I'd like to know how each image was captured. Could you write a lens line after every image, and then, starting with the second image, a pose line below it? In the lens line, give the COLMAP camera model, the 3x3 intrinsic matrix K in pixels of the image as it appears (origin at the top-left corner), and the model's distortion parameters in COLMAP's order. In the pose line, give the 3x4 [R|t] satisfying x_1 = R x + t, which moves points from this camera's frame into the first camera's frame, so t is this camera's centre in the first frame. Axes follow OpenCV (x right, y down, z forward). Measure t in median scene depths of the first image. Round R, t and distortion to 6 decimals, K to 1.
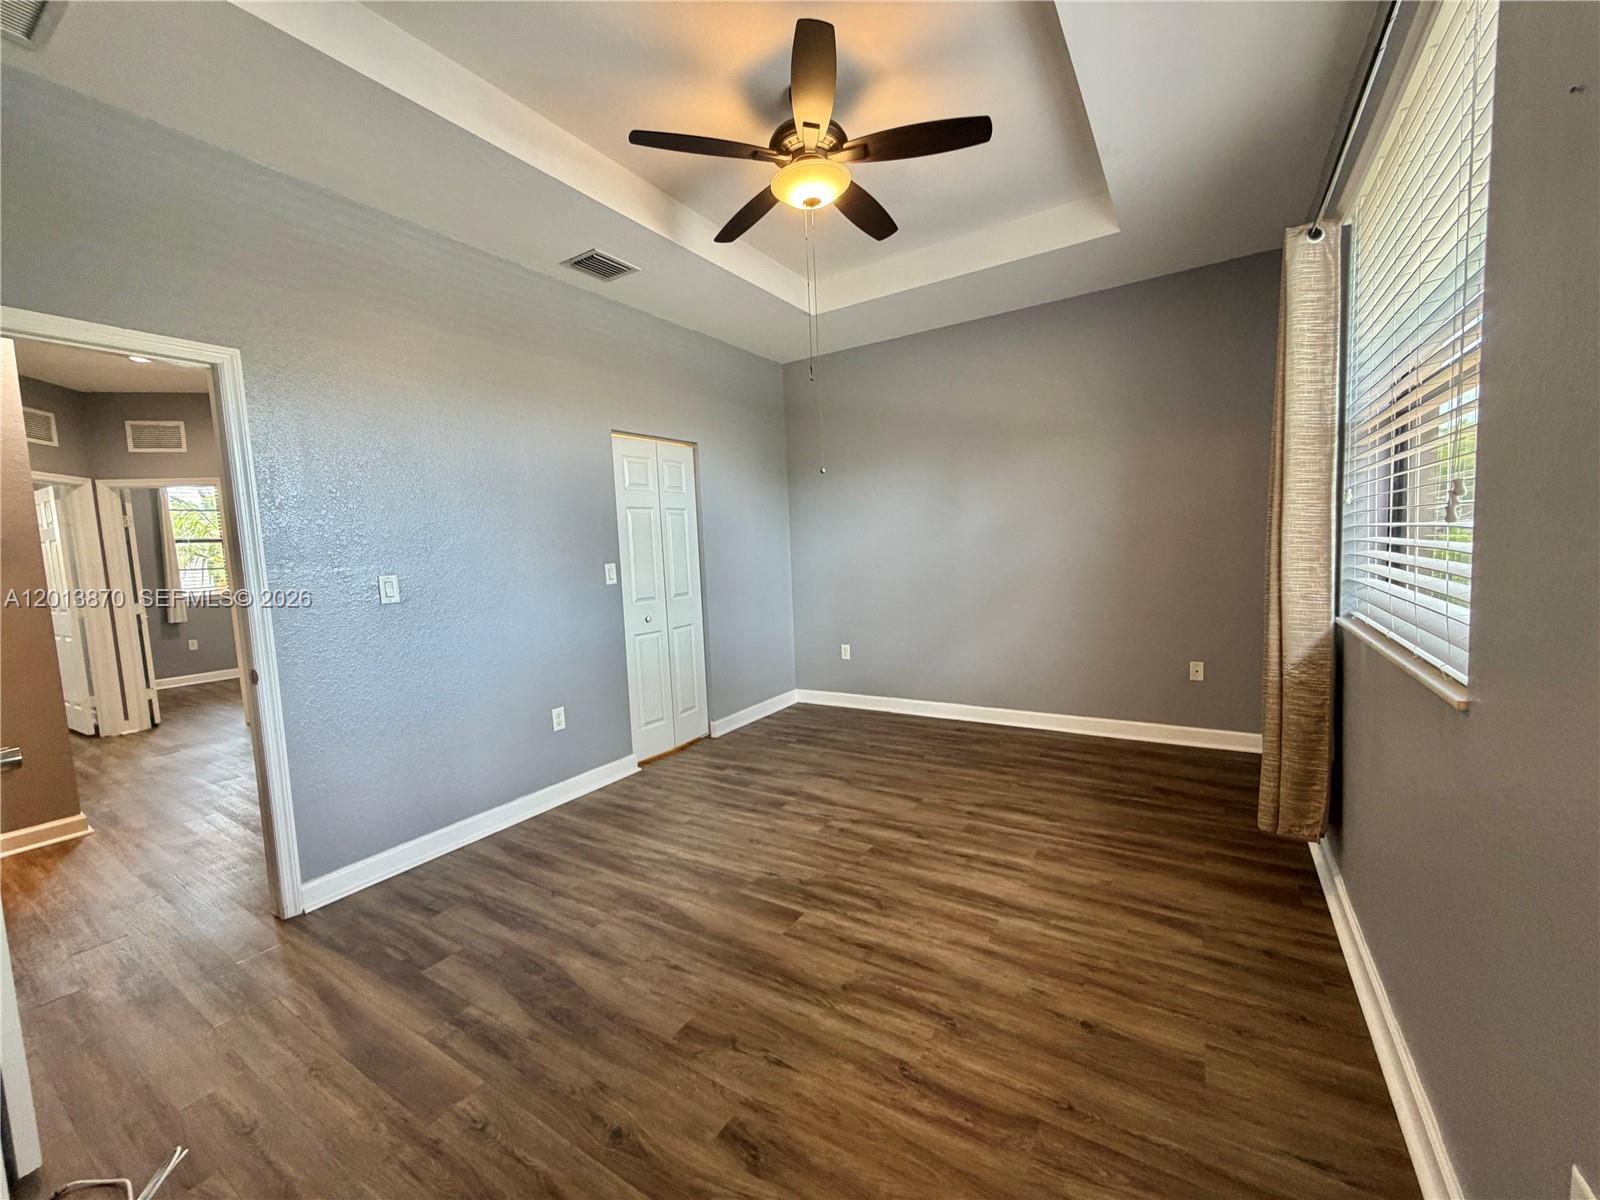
lens RADIAL K [[637.6, 0, 795.6], [0, 637.6, 600.3], [0, 0, 1]] dist [-0.000636, 0.000040]
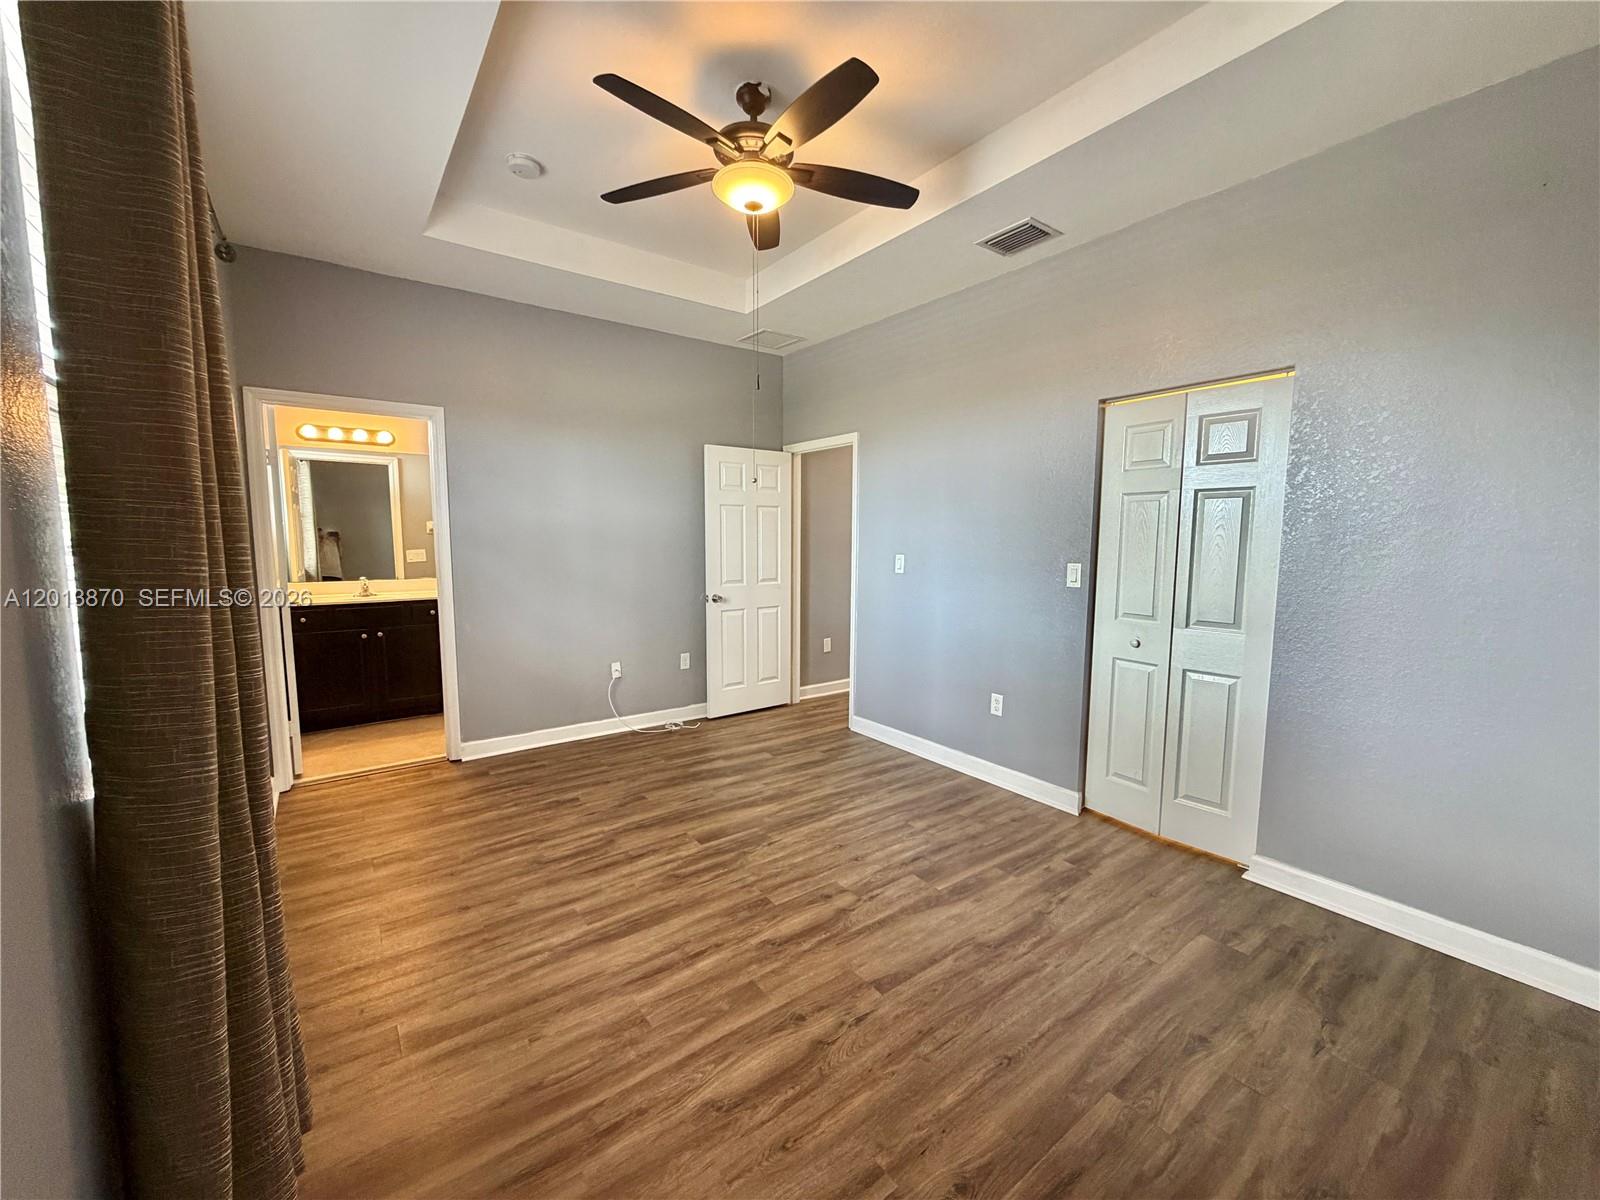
lens RADIAL K [[637.6, 0, 795.6], [0, 637.6, 600.3], [0, 0, 1]] dist [-0.000636, 0.000040]
pose [[-0.360916, 0.137016, -0.922478, 0.835111], [-0.068682, 0.982557, 0.172812, -0.170058], [0.930066, 0.125728, -0.345211, 1.242053]]
